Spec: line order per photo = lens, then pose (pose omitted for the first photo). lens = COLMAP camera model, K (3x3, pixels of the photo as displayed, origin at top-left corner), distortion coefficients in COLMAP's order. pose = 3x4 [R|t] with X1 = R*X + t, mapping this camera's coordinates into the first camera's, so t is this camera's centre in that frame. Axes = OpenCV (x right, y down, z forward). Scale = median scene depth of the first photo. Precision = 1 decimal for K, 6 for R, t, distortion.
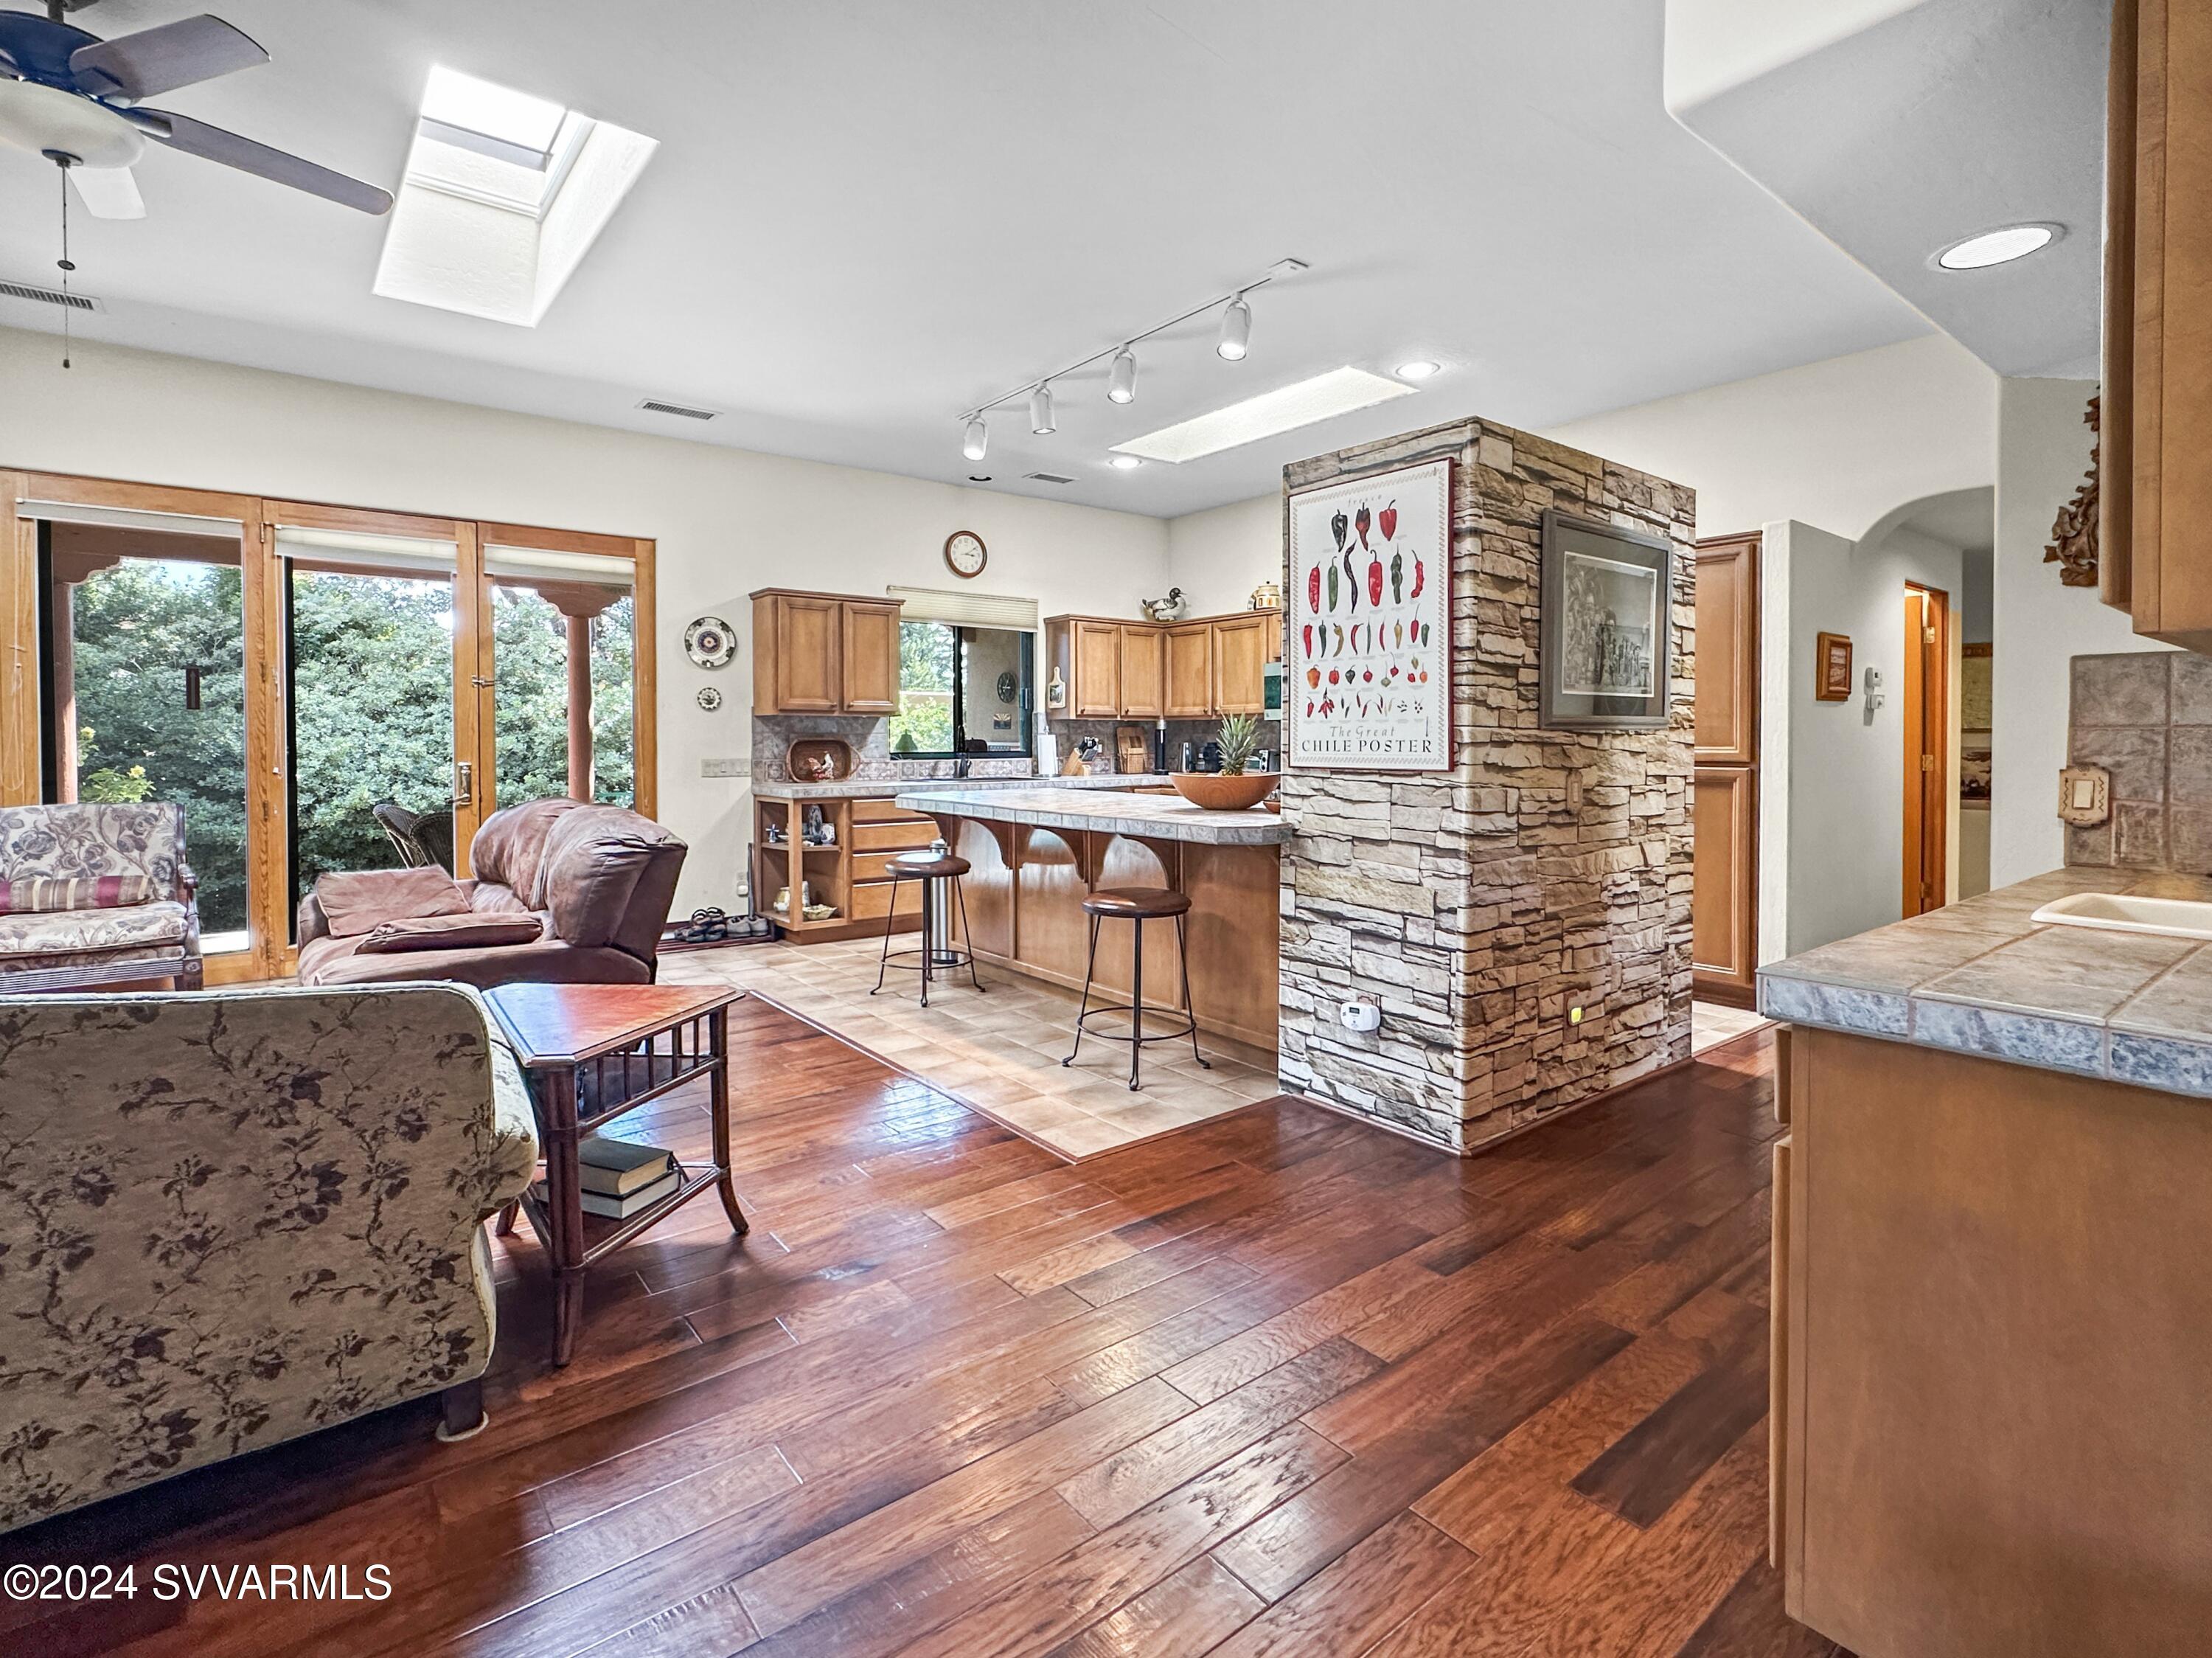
lens RADIAL K [[1047.2, 0, 1084.7], [0, 1047.2, 750.5], [0, 0, 1]] dist [0.000953, -0.001118]
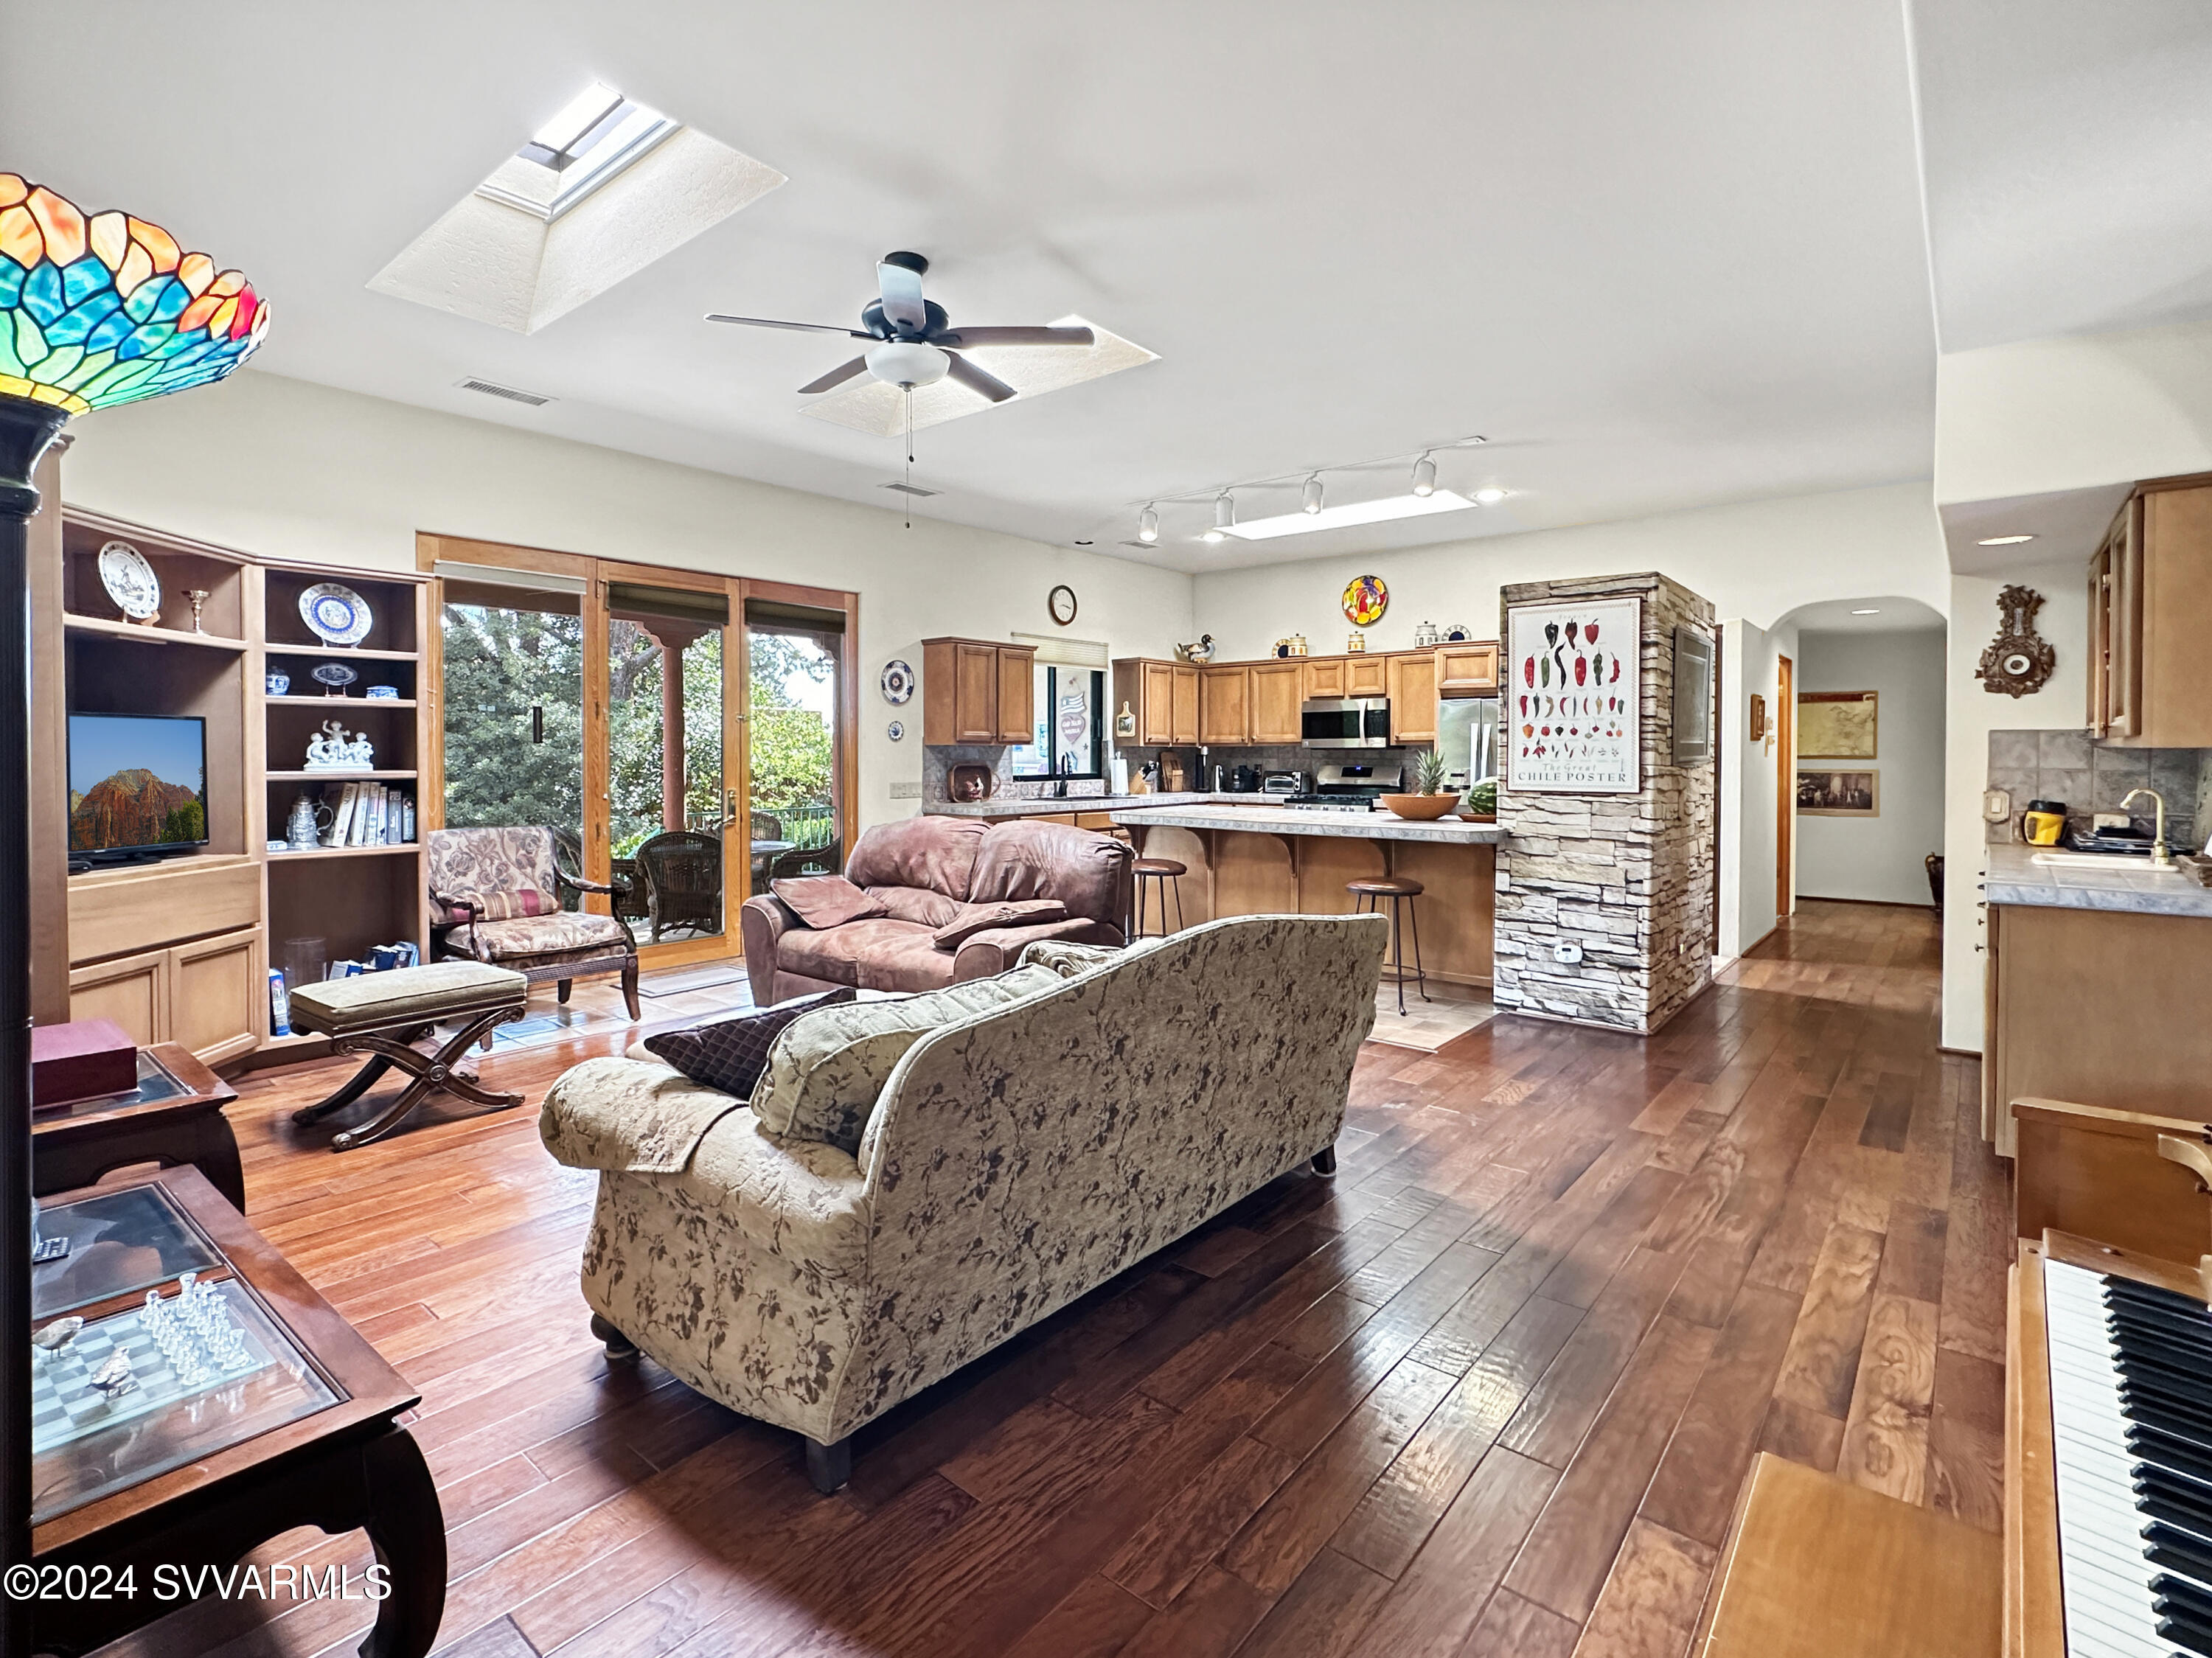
lens RADIAL K [[1046.9, 0, 1116.5], [0, 1046.9, 765.6], [0, 0, 1]] dist [0.000953, -0.001118]
pose [[0.976985, -0.001103, 0.213305, -0.668031], [0.000922, 0.999999, 0.000947, -0.021598], [-0.213306, -0.000728, 0.976985, -0.333374]]
